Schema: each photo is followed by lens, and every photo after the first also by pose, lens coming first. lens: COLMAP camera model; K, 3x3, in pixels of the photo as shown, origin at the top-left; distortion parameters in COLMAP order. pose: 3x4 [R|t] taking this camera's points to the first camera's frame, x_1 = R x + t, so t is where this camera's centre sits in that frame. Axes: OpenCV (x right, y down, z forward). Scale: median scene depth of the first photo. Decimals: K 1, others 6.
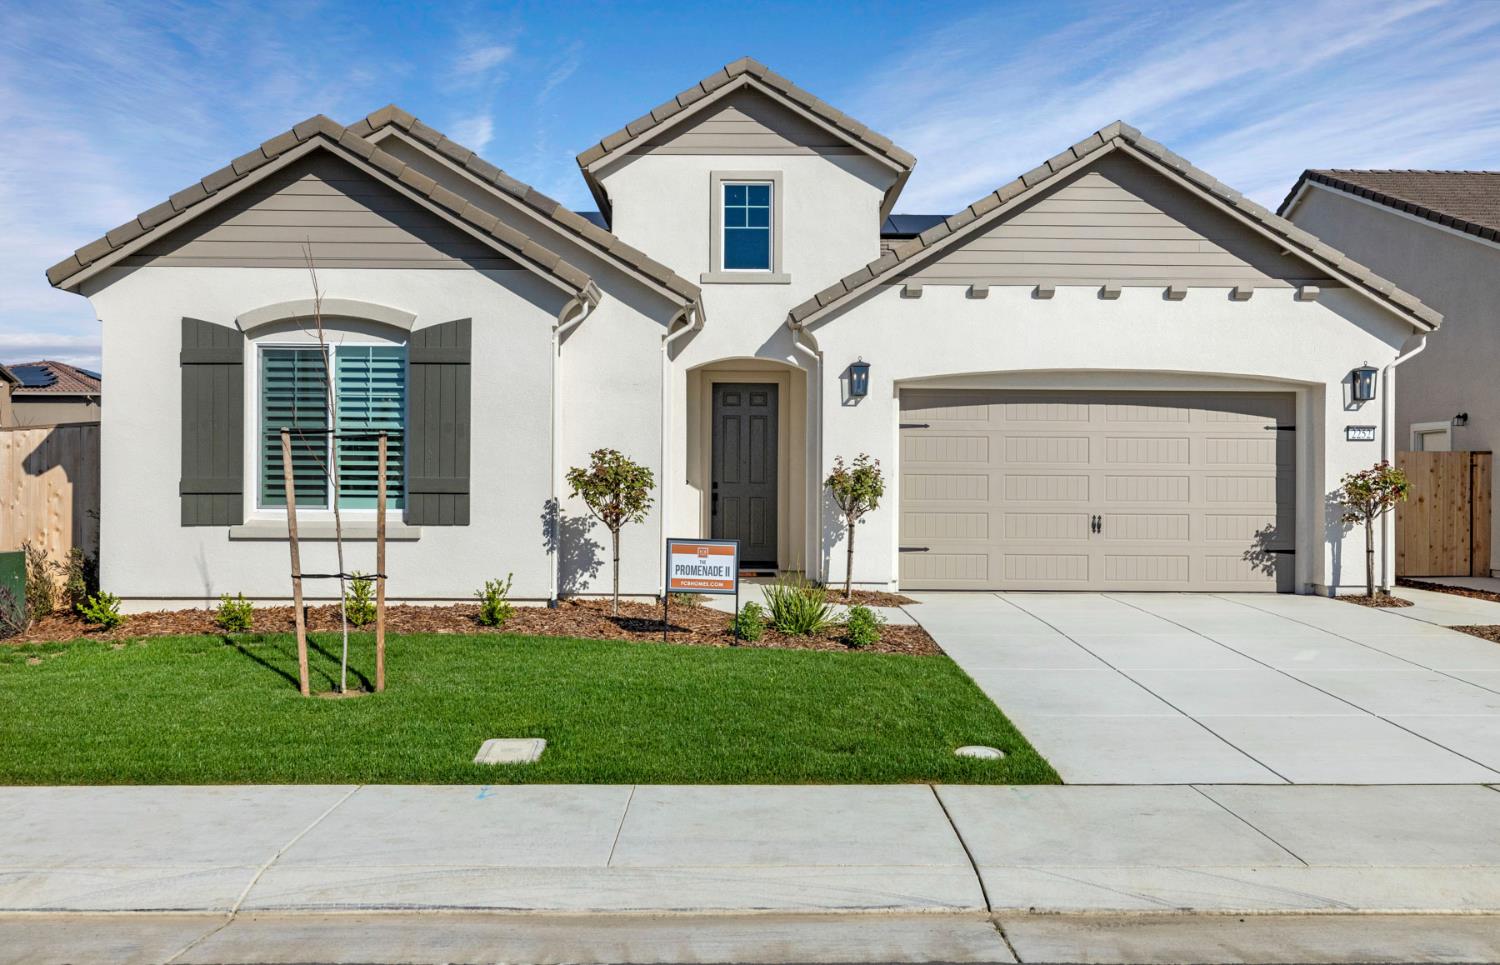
lens RADIAL K [[1187.5, 0, 750.5], [0, 1187.5, 491.0], [0, 0, 1]] dist [0.003857, 0.005953]
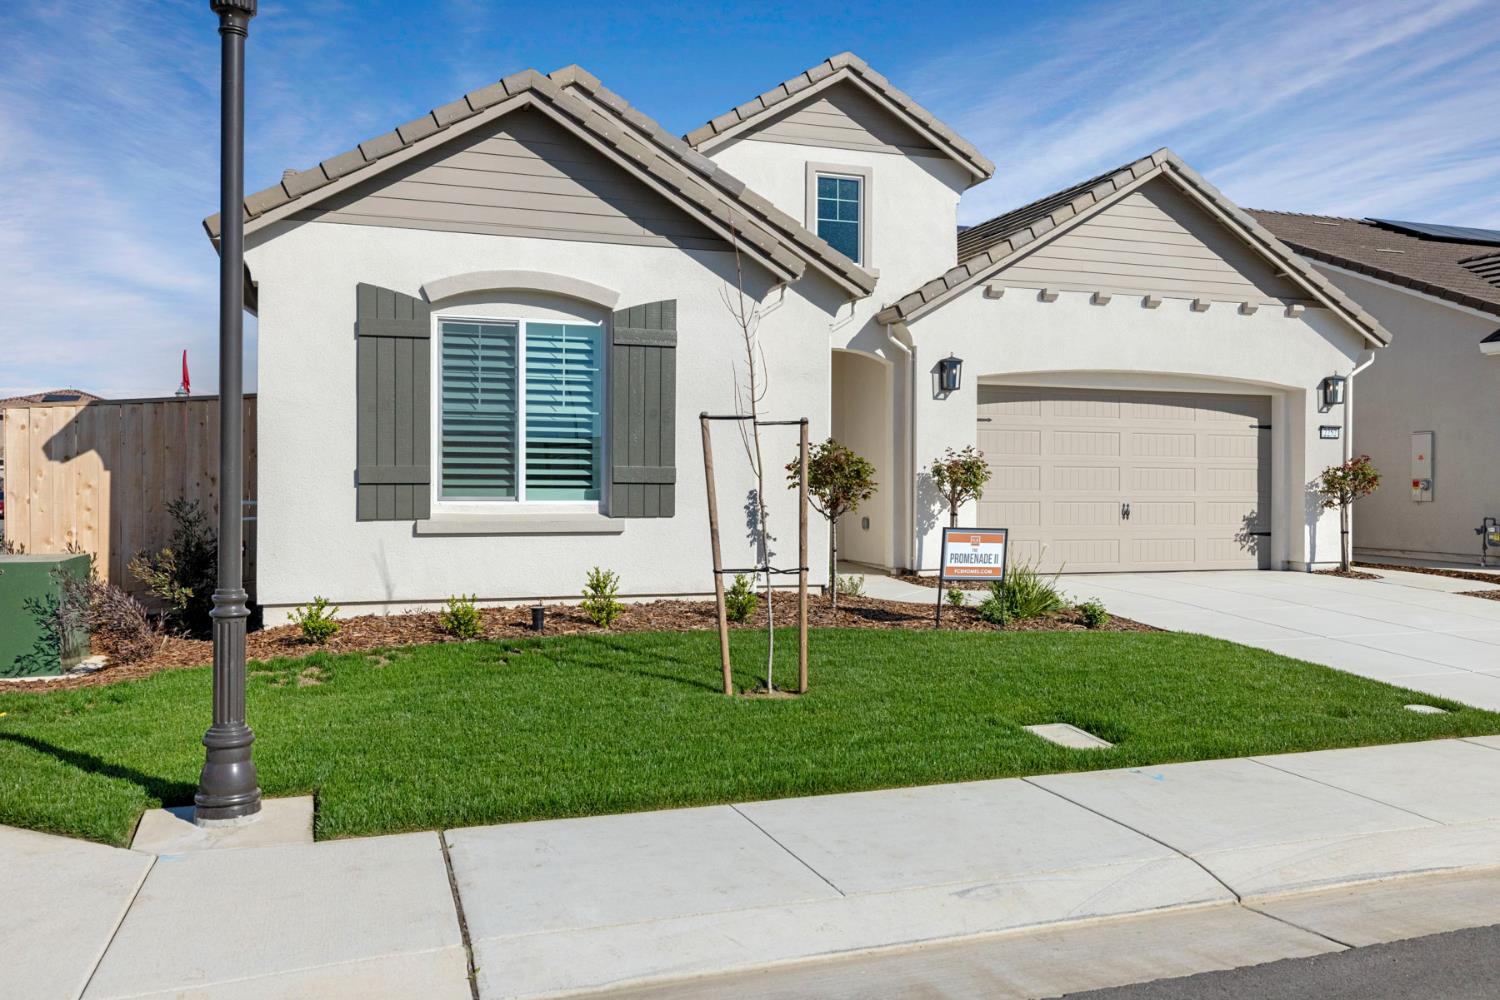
lens RADIAL K [[1189.8, 0, 752.9], [0, 1189.8, 488.9], [0, 0, 1]] dist [0.006276, -0.009452]
pose [[0.948796, -0.001997, 0.315882, -0.405840], [0.000332, 0.999986, 0.005325, 0.001043], [-0.315888, -0.004948, 0.948784, 0.063794]]
